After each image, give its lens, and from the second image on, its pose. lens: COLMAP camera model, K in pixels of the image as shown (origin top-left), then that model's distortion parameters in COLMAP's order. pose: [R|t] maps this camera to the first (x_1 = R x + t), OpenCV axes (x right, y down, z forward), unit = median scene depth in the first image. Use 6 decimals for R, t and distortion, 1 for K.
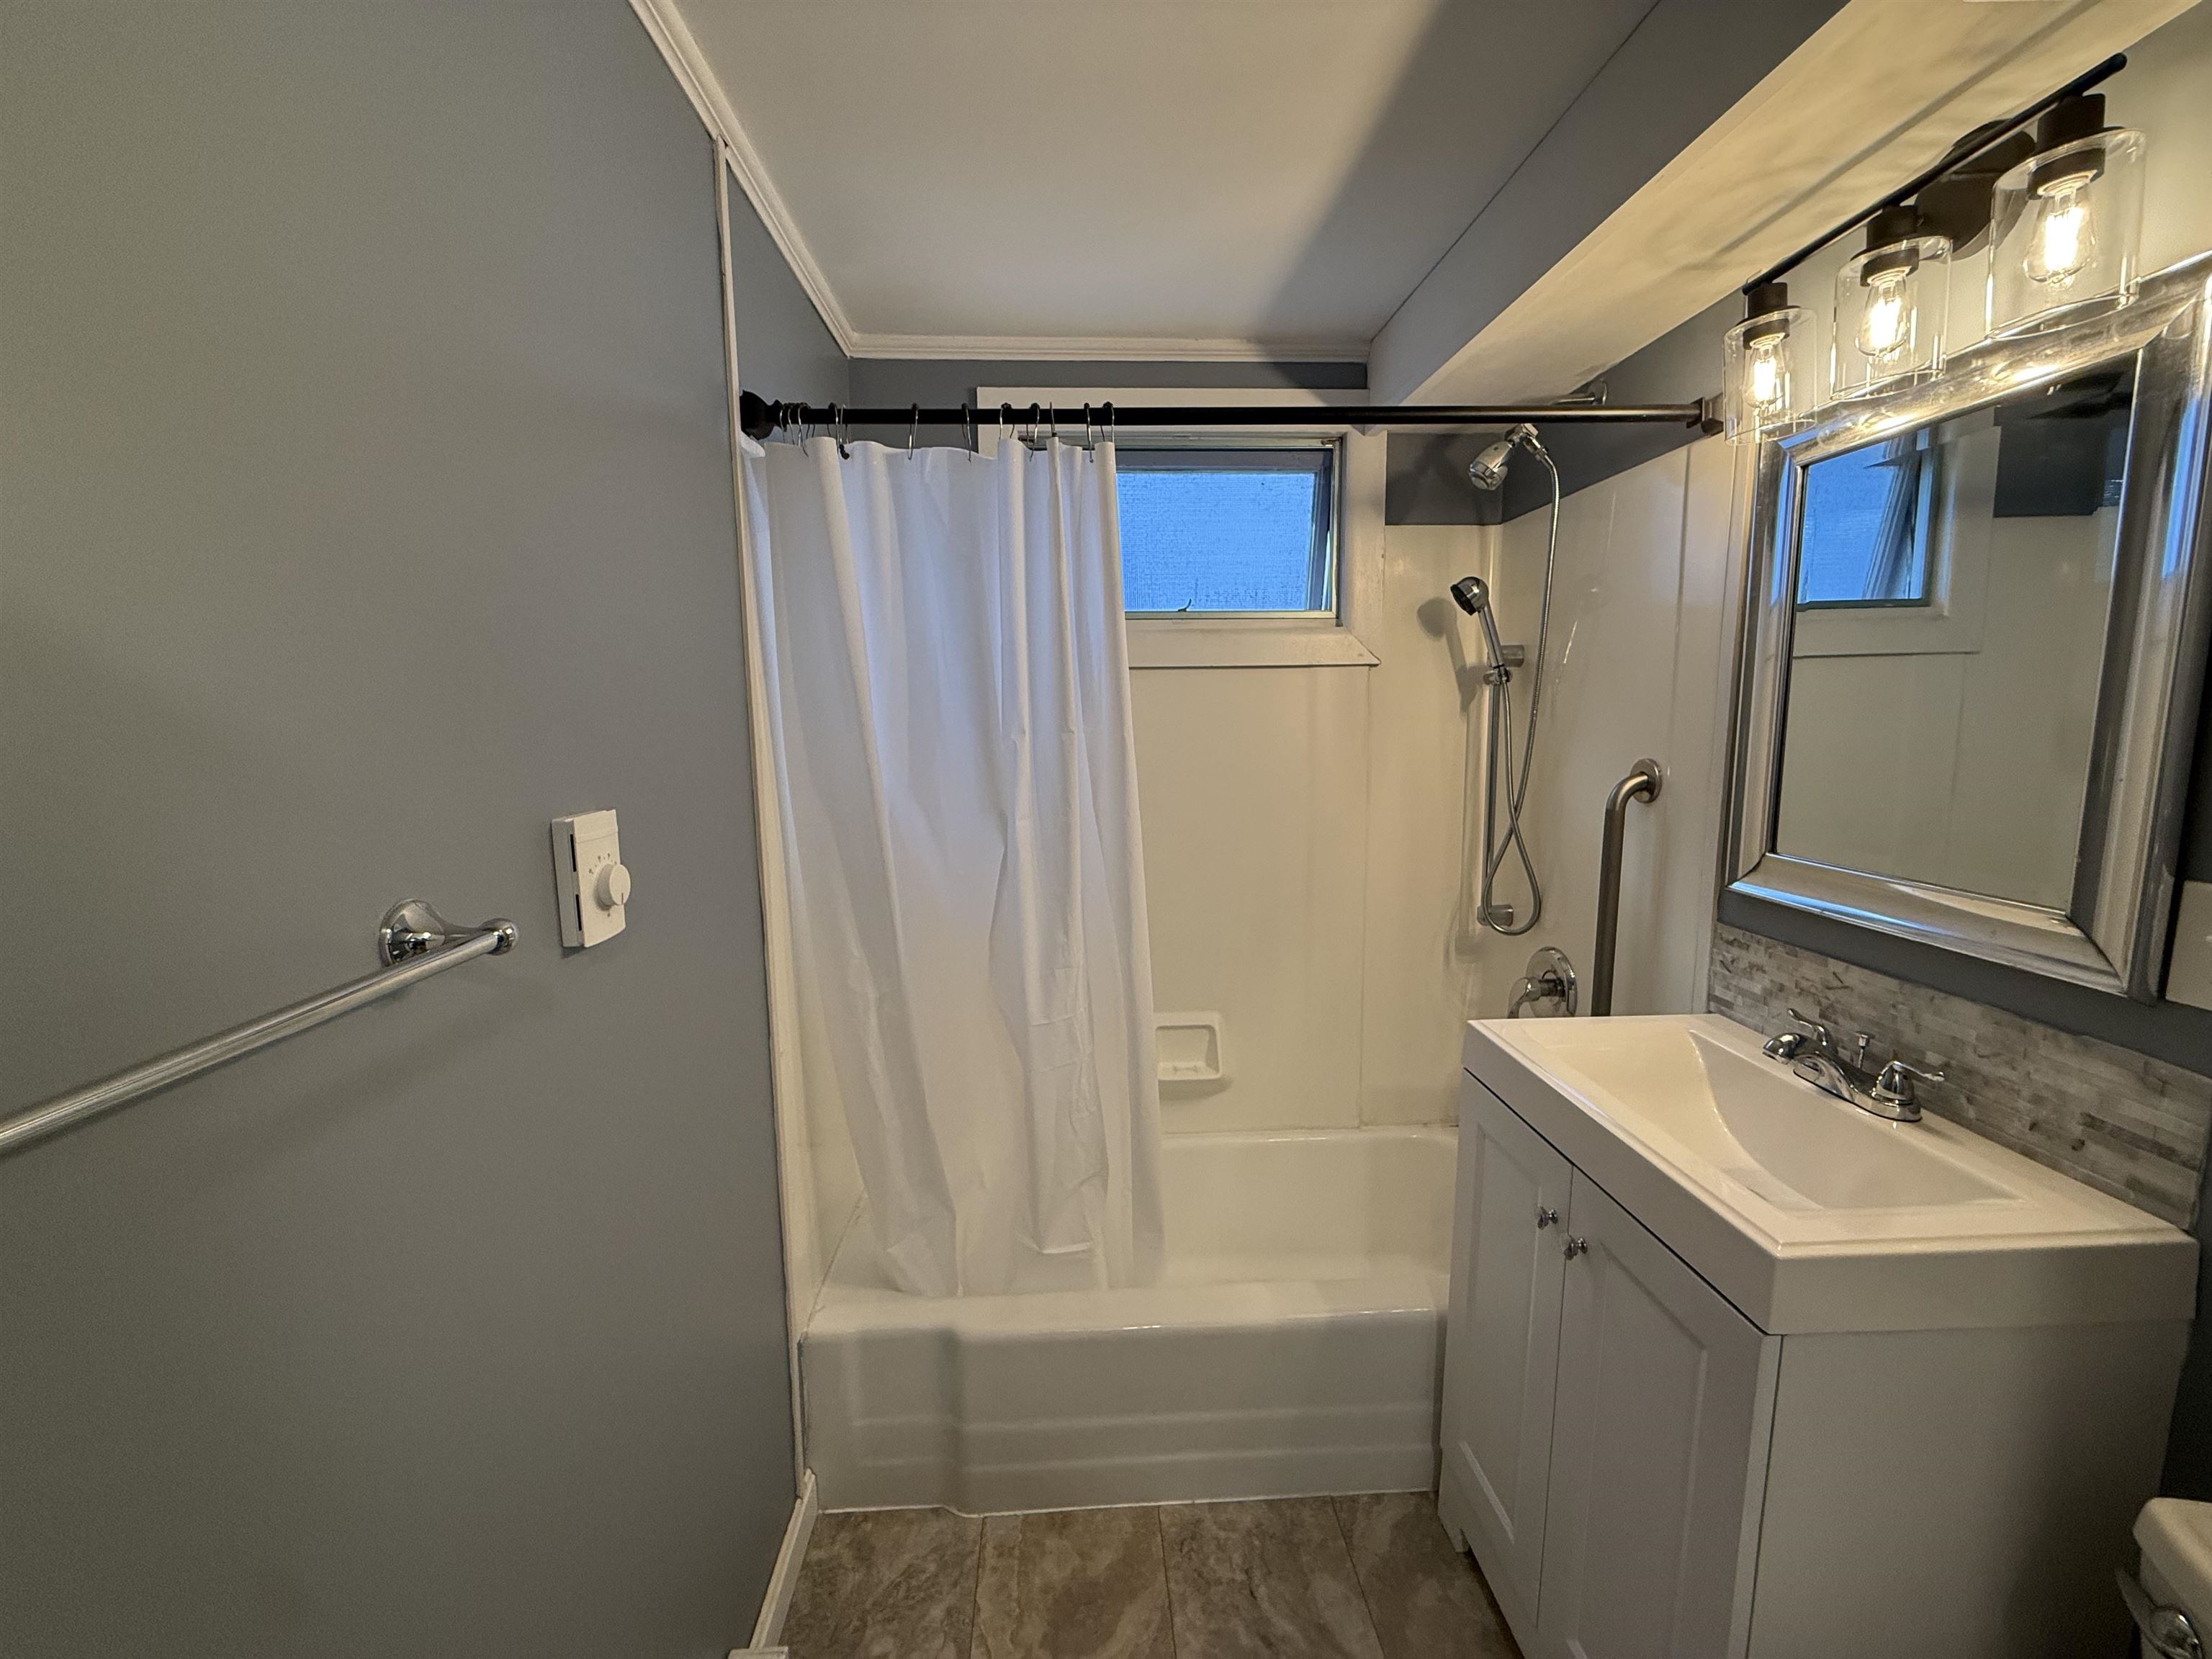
lens RADIAL K [[882.9, 0, 1104.7], [0, 882.9, 830.3], [0, 0, 1]] dist [-0.001966, 0.001118]
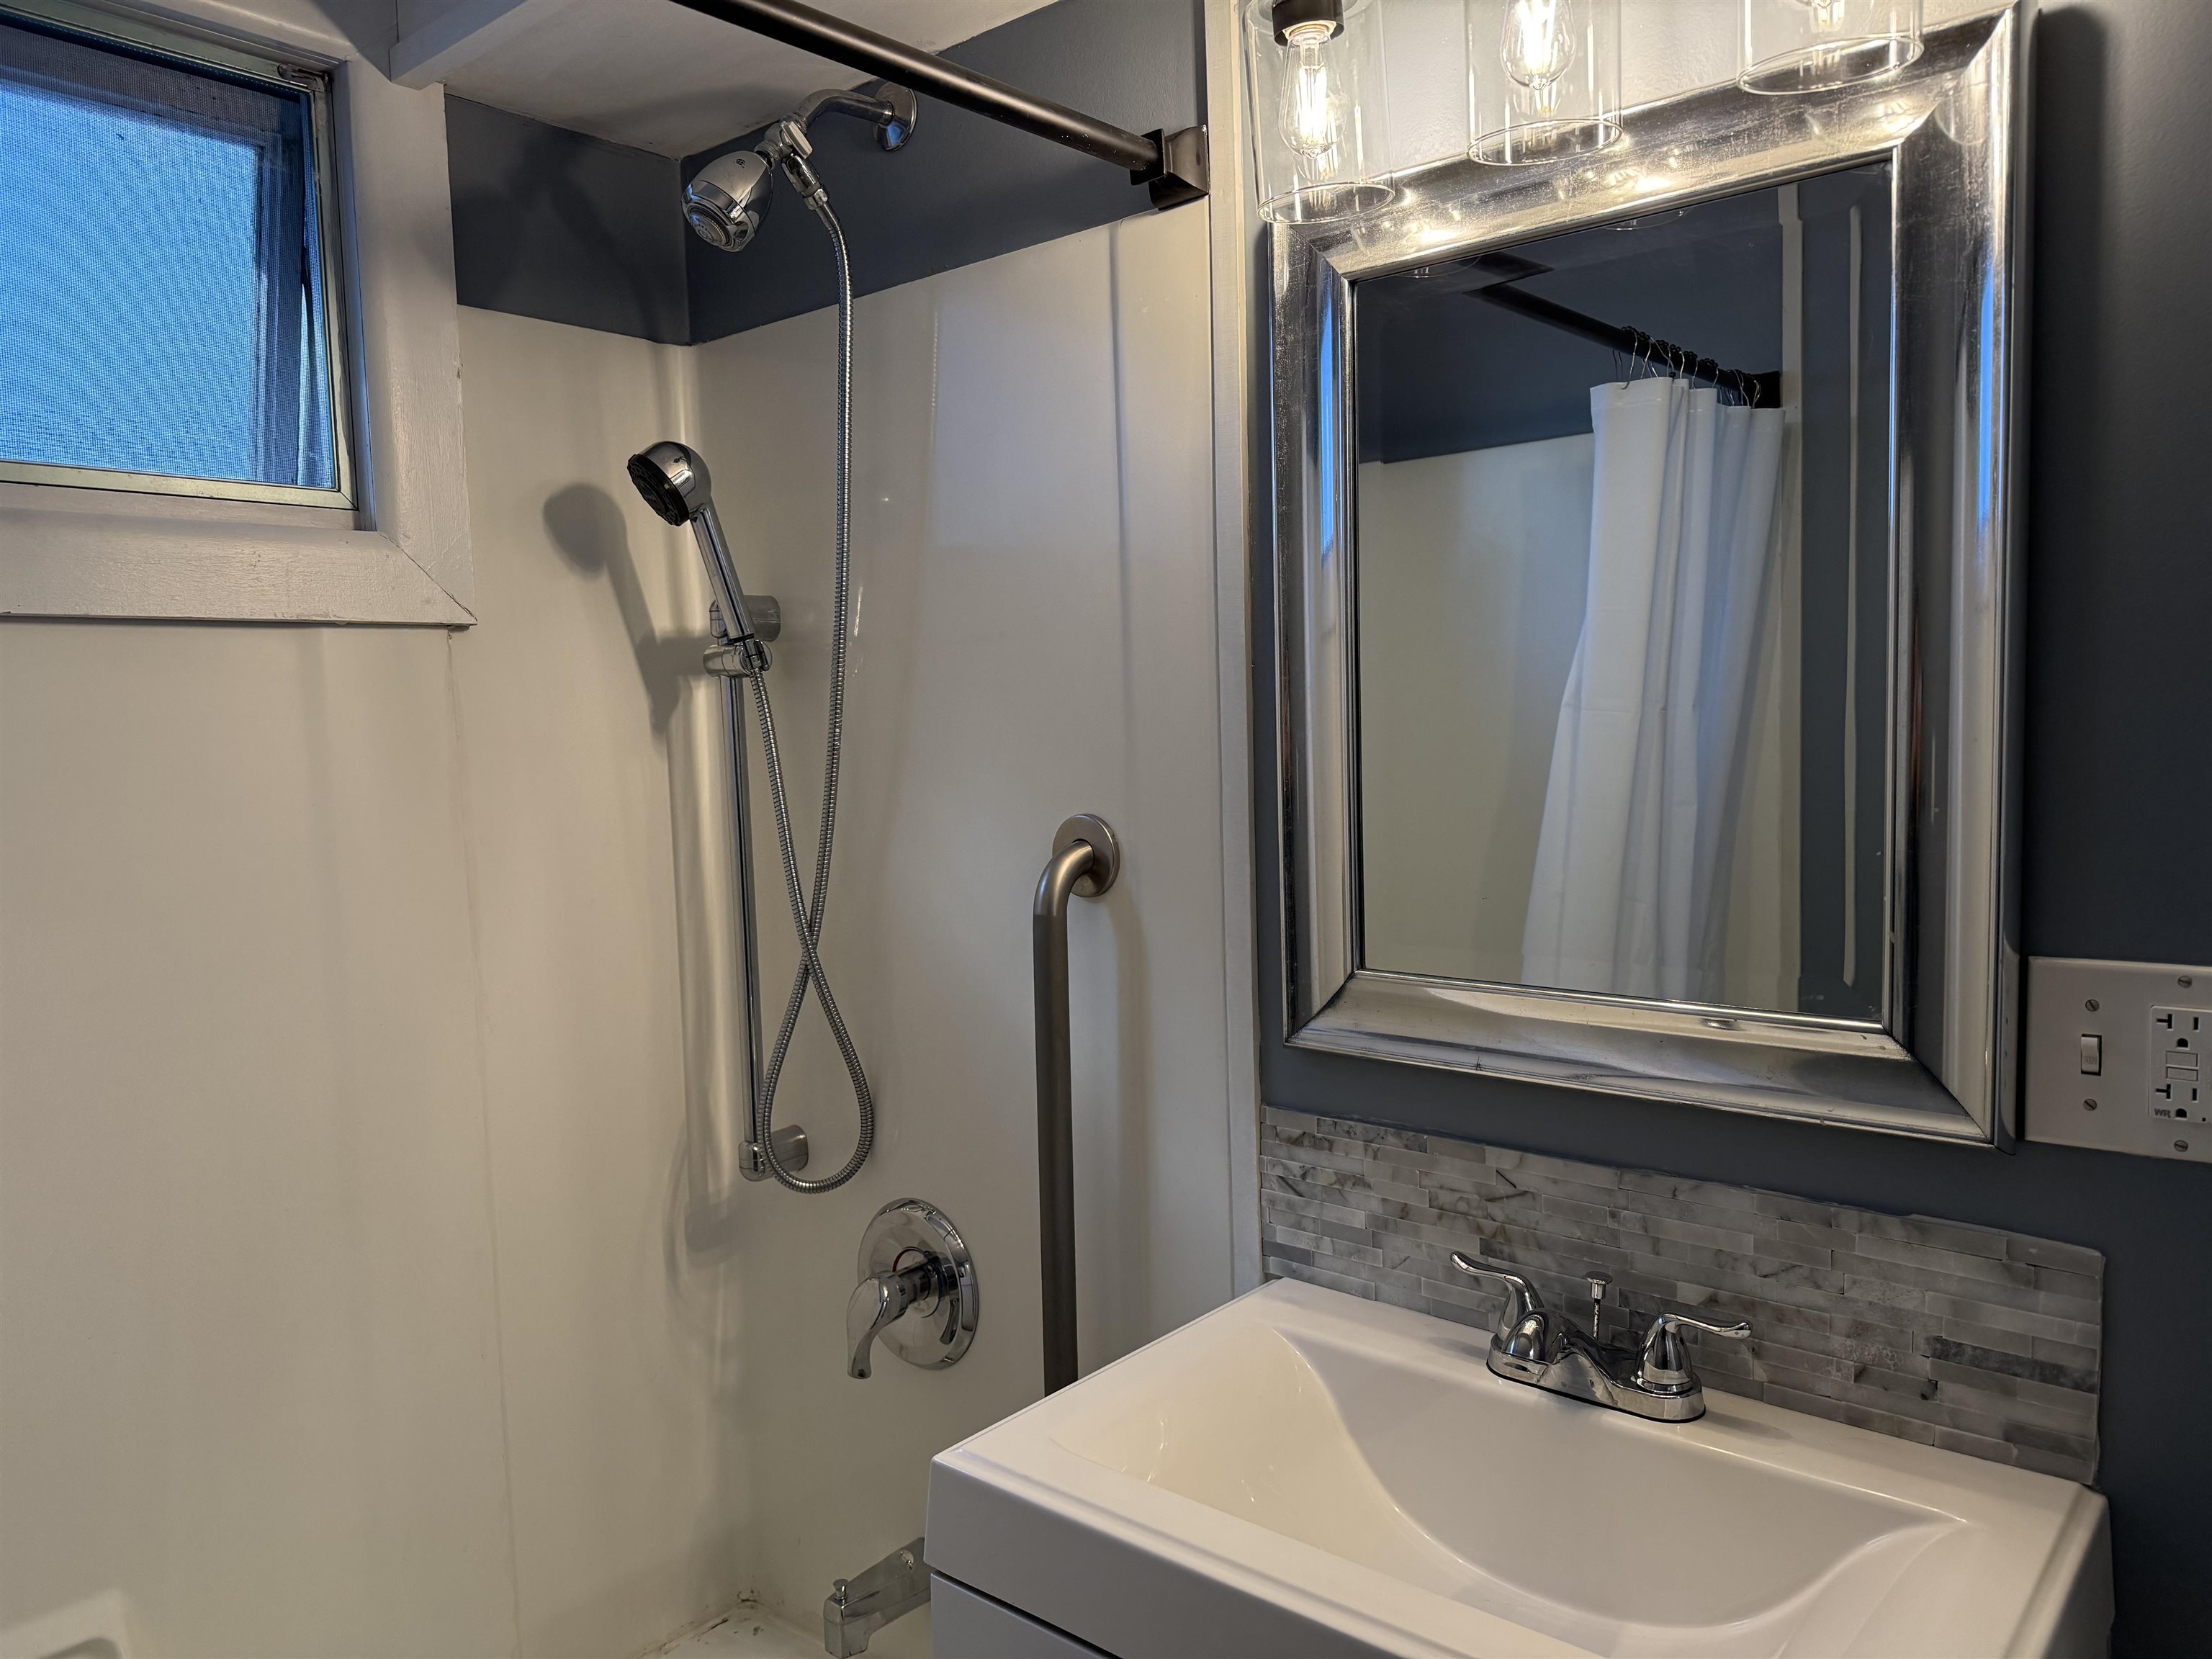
lens RADIAL K [[1556.2, 0, 1158.2], [0, 1556.2, 851.6], [0, 0, 1]] dist [0.035625, -0.049481]
pose [[0.678609, -0.065658, 0.731559, -0.037638], [0.114150, 0.993323, -0.016737, -0.044154], [-0.725575, 0.094865, 0.681573, 0.394796]]
